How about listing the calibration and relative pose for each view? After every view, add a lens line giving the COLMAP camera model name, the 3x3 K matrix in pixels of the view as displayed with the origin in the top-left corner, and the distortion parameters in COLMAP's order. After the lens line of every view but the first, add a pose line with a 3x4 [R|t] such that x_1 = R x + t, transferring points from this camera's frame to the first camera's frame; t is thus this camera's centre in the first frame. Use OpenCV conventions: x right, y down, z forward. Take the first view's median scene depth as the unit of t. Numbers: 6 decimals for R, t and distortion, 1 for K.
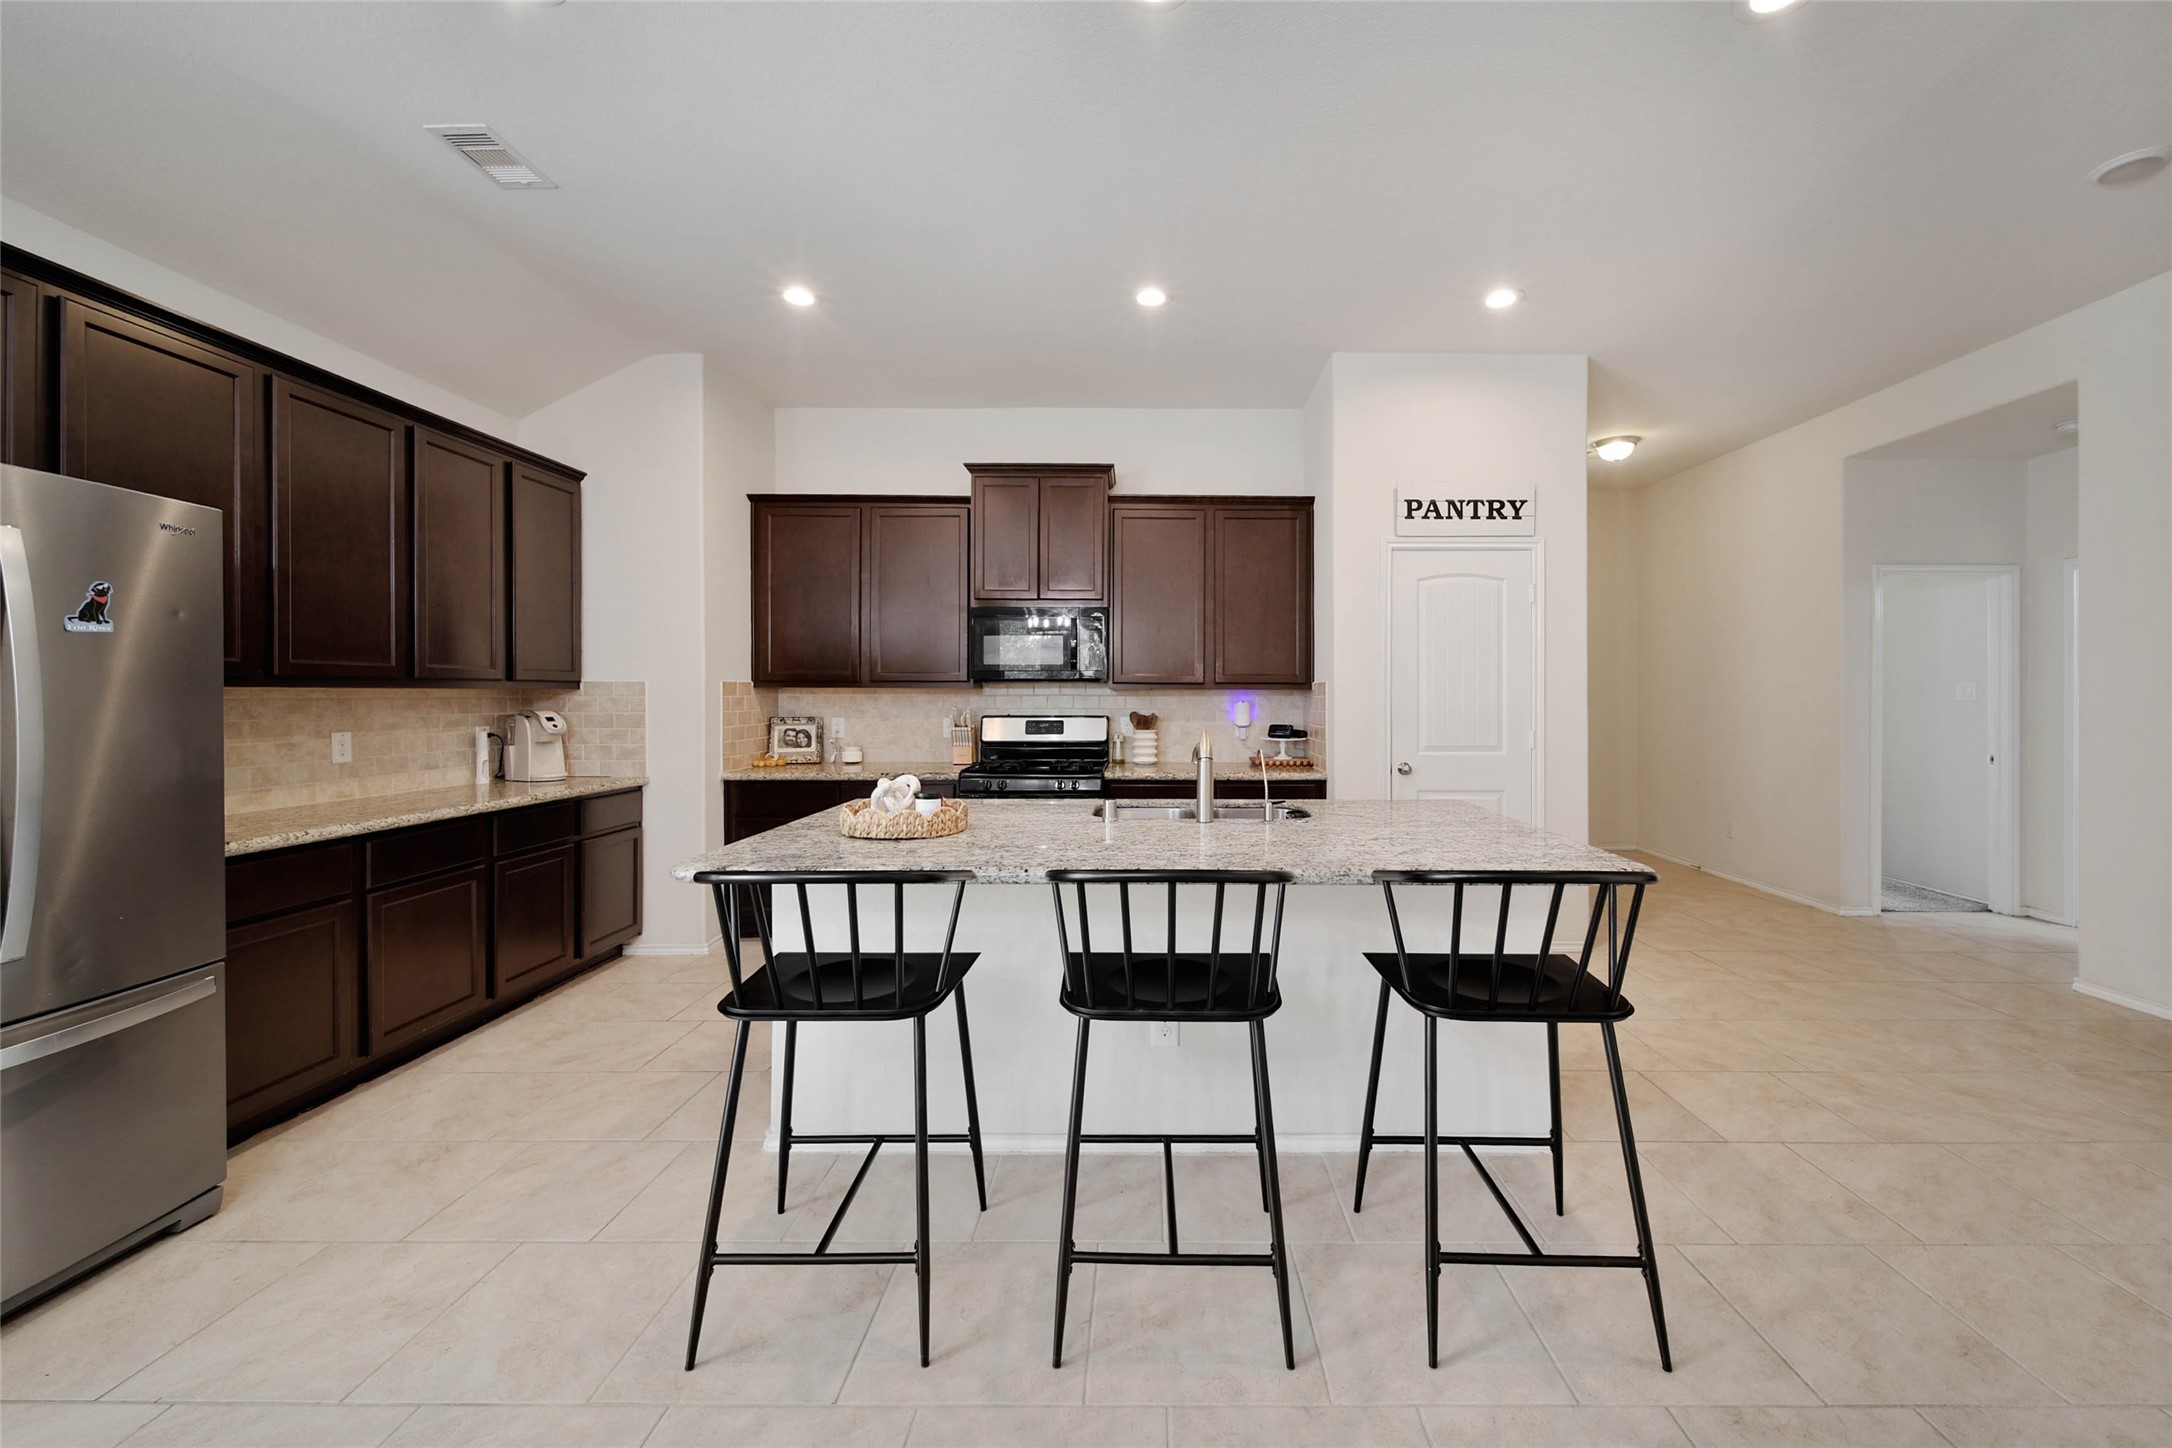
lens RADIAL K [[825.0, 0, 1148.8], [0, 825.0, 698.3], [0, 0, 1]] dist [0.000114, -0.000150]
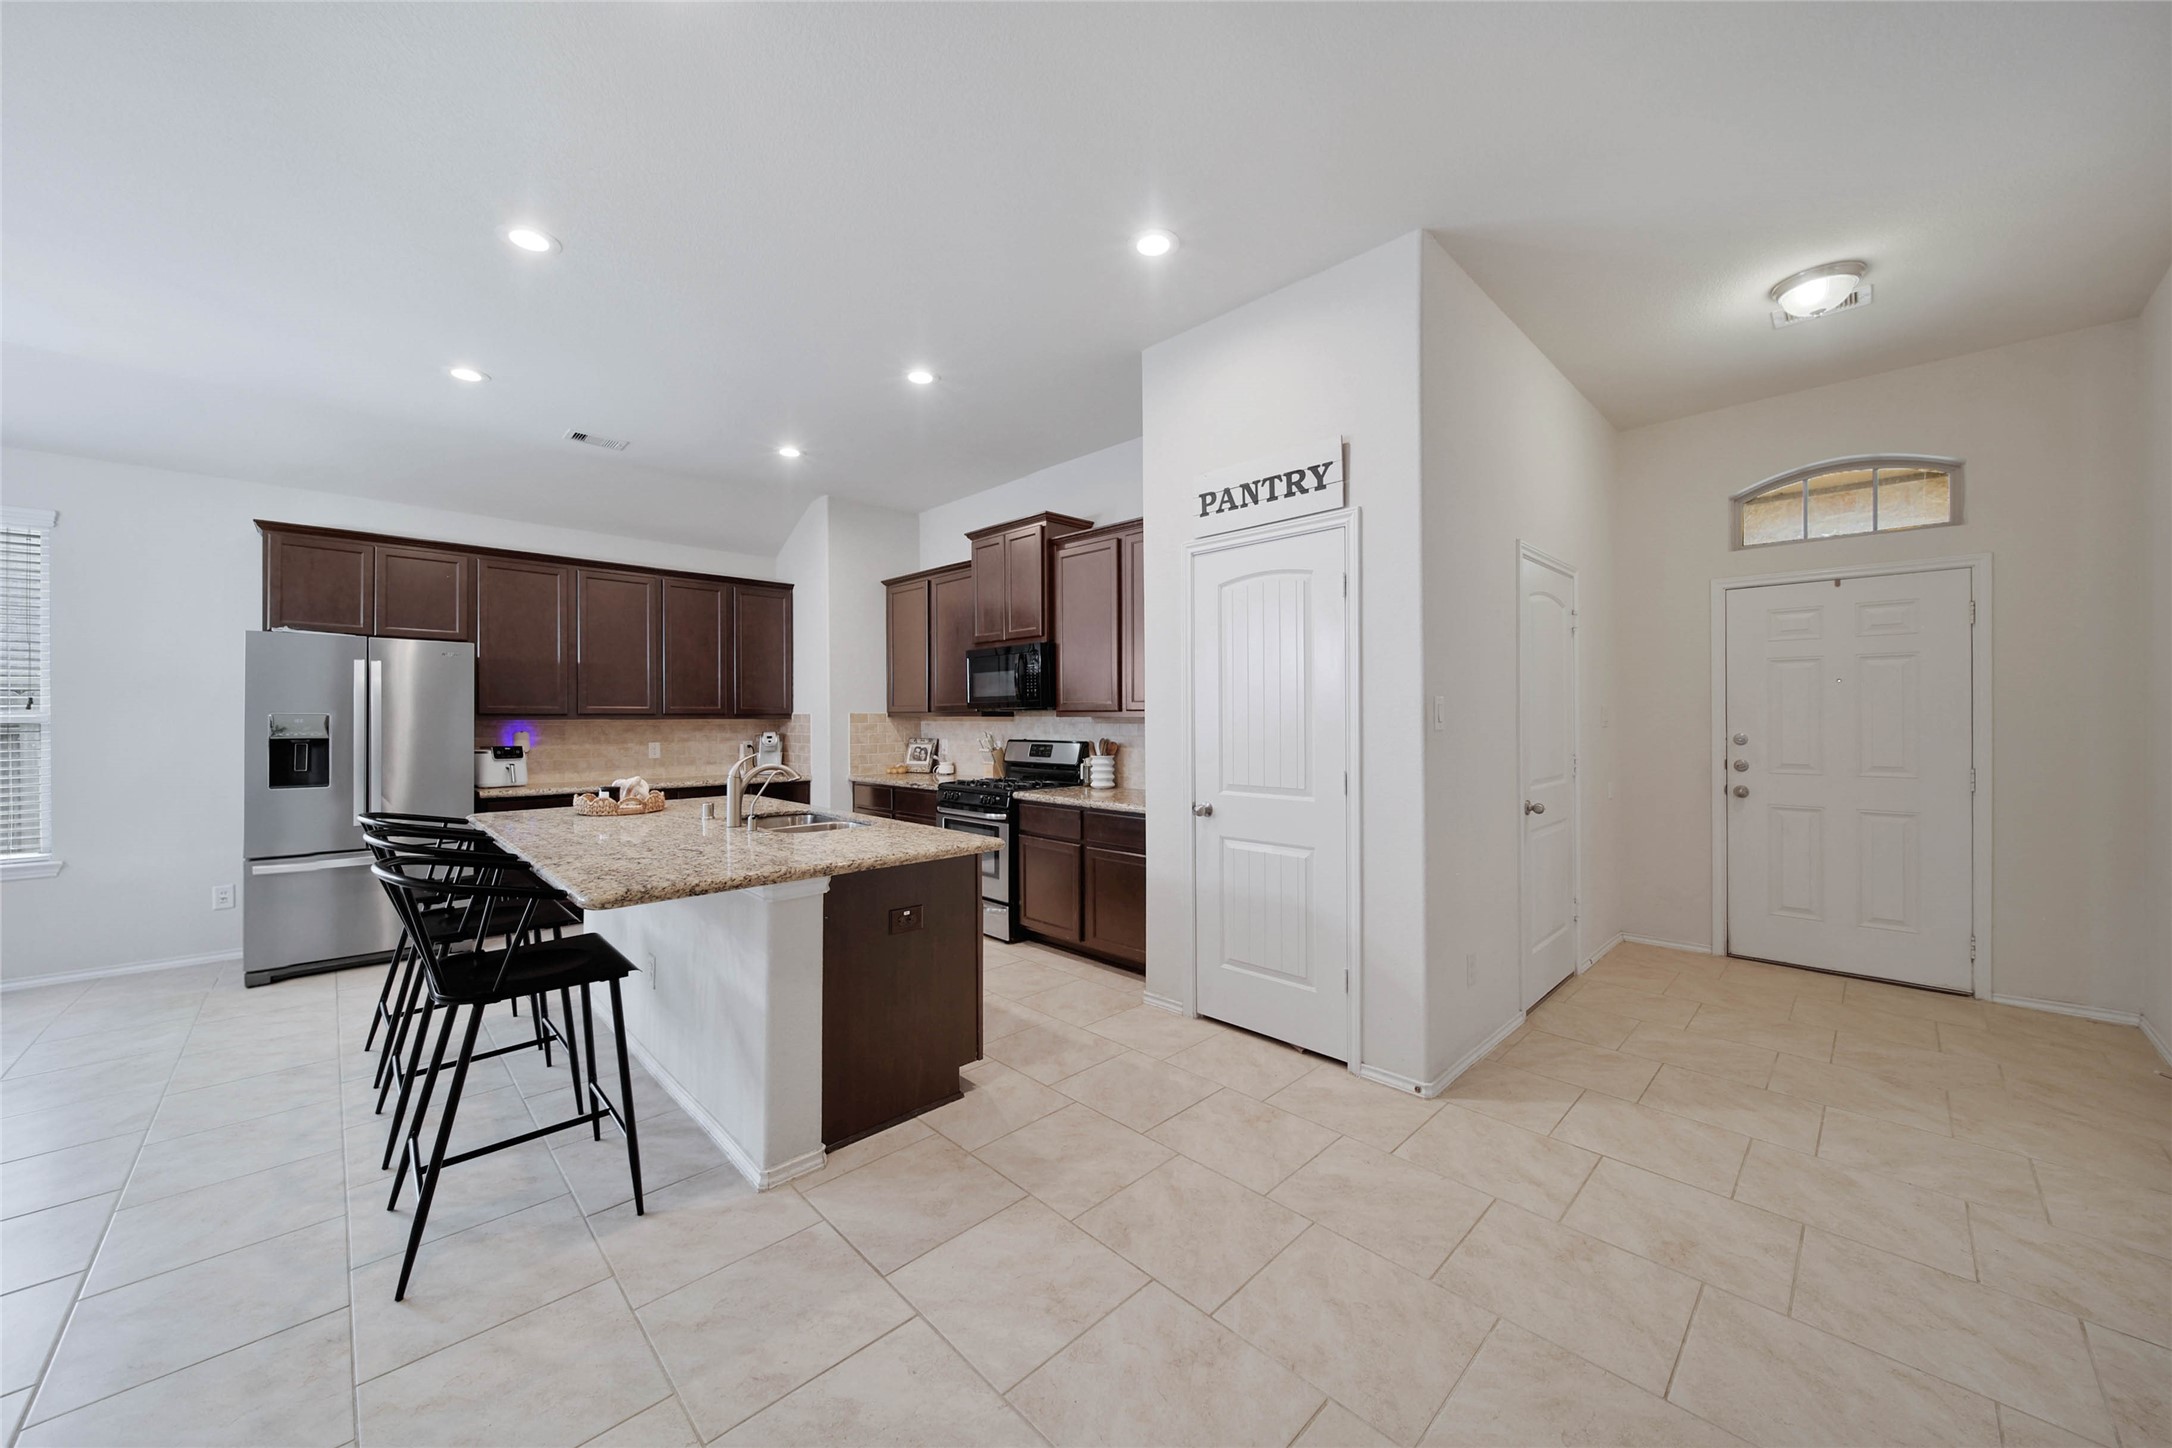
lens RADIAL K [[777.5, 0, 1083.0], [0, 777.5, 717.2], [0, 0, 1]] dist [-0.000325, -0.000554]
pose [[0.698757, -0.004728, -0.715343, 0.796276], [0.000808, 0.999983, -0.005820, -0.005265], [0.715359, 0.003489, 0.698749, 0.346766]]
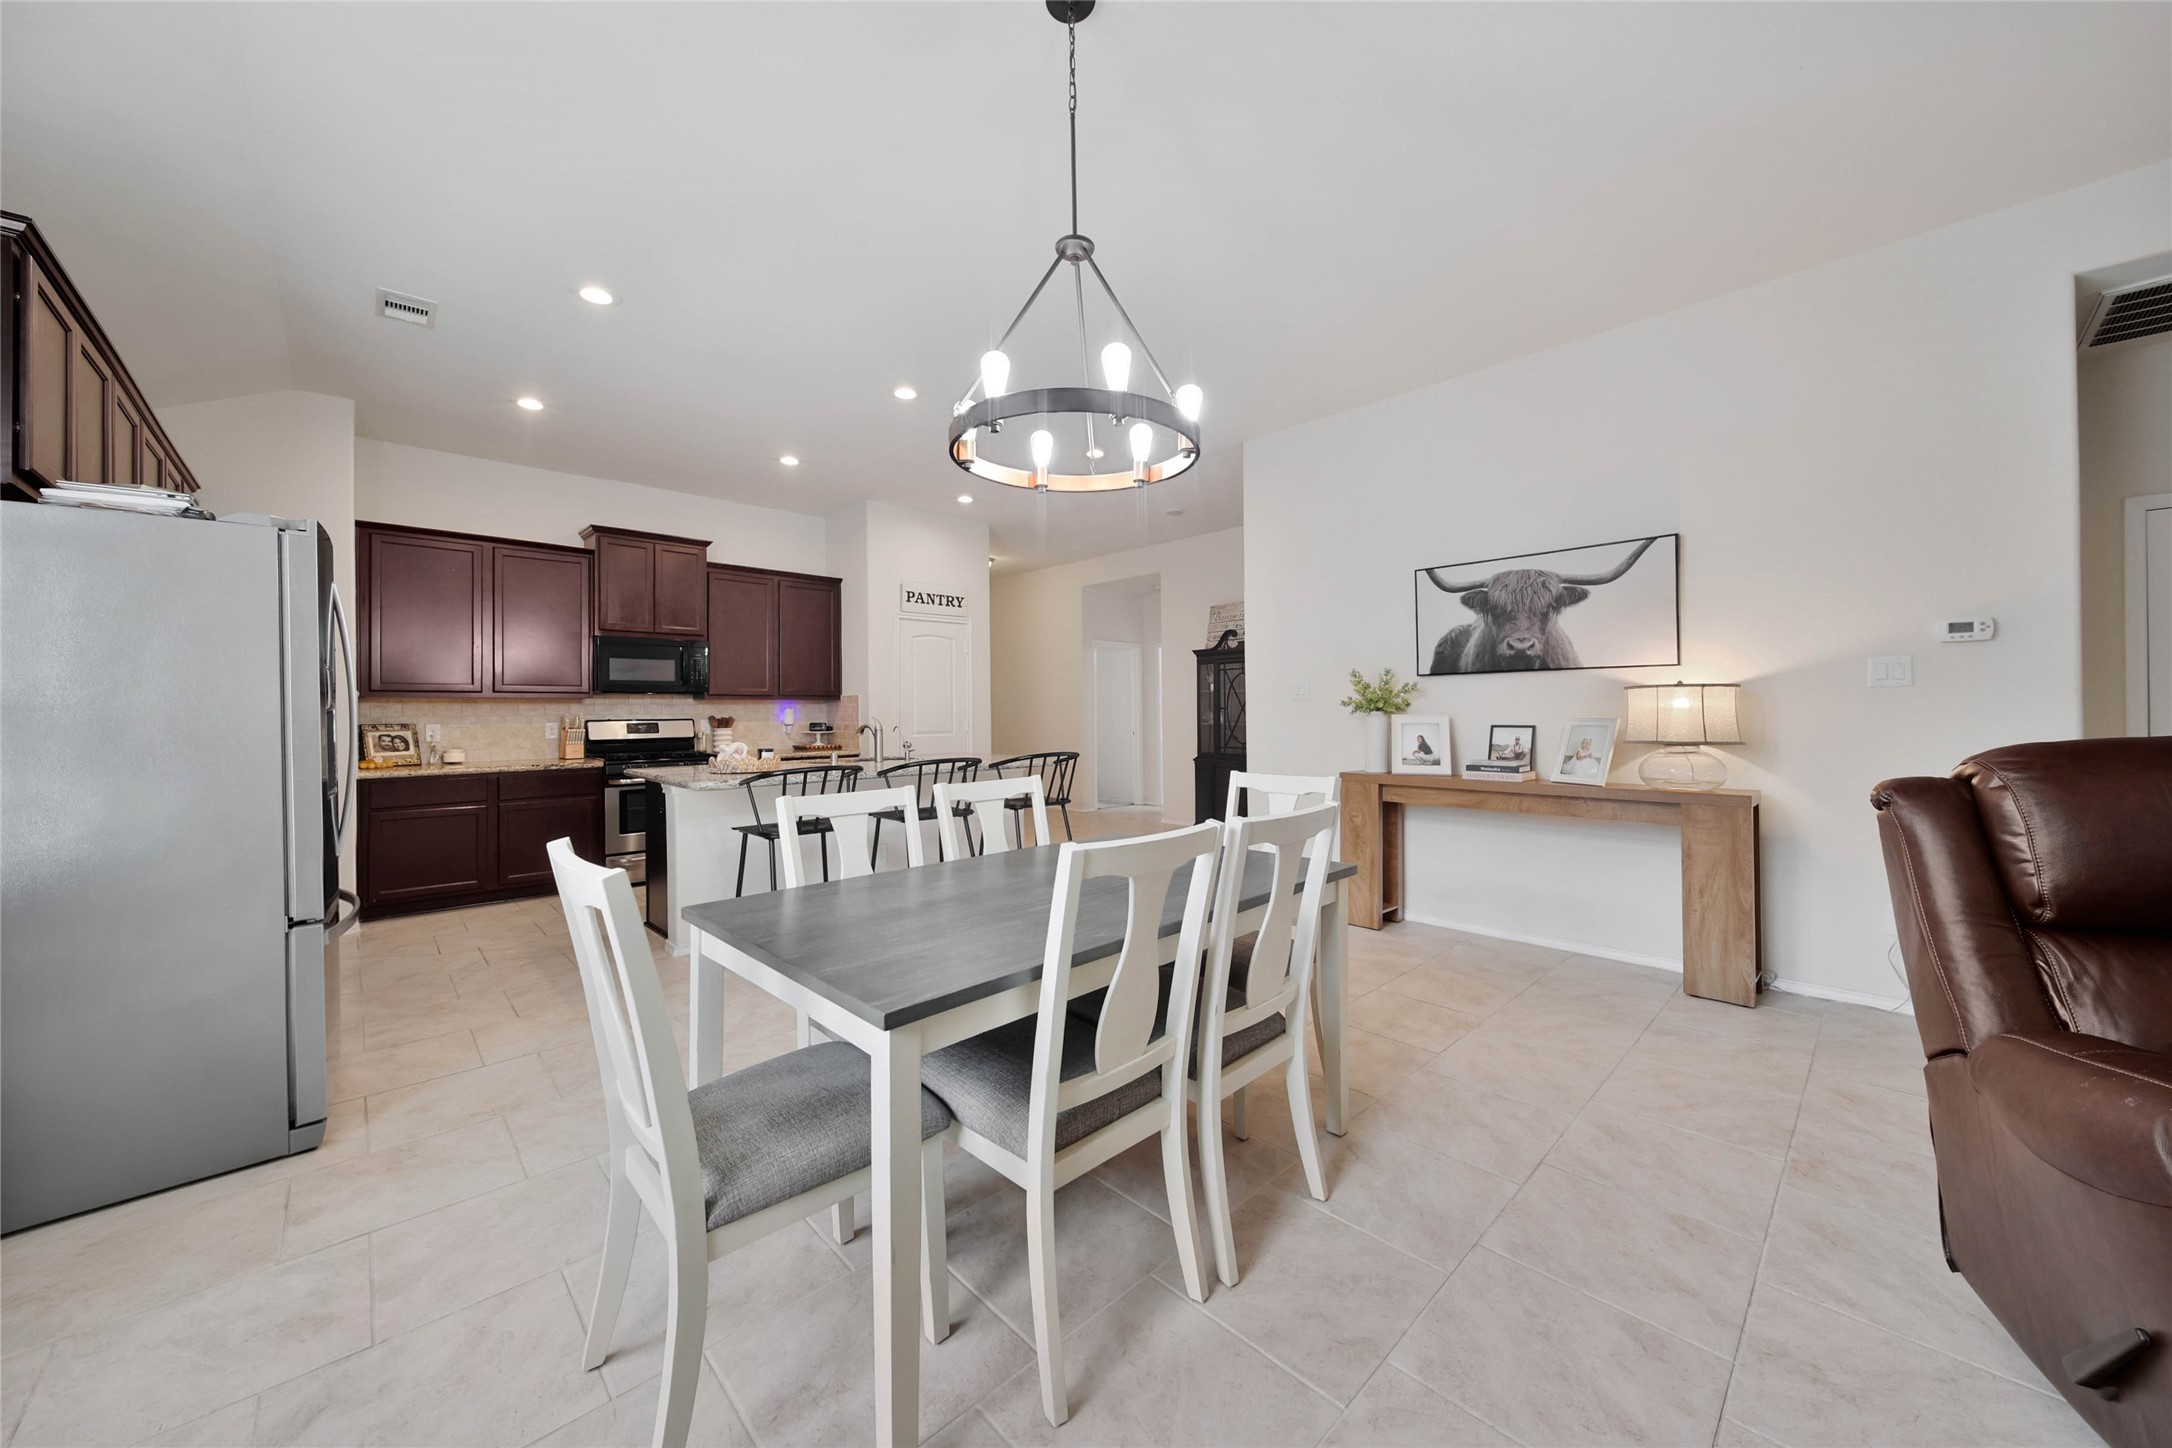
lens RADIAL K [[777.5, 0, 1076.9], [0, 777.5, 709.7], [0, 0, 1]] dist [-0.000325, -0.000554]
pose [[0.734192, -0.005963, 0.678916, -0.539928], [0.011919, 0.999921, -0.004108, 0.022068], [-0.678837, 0.011108, 0.734205, -0.449771]]
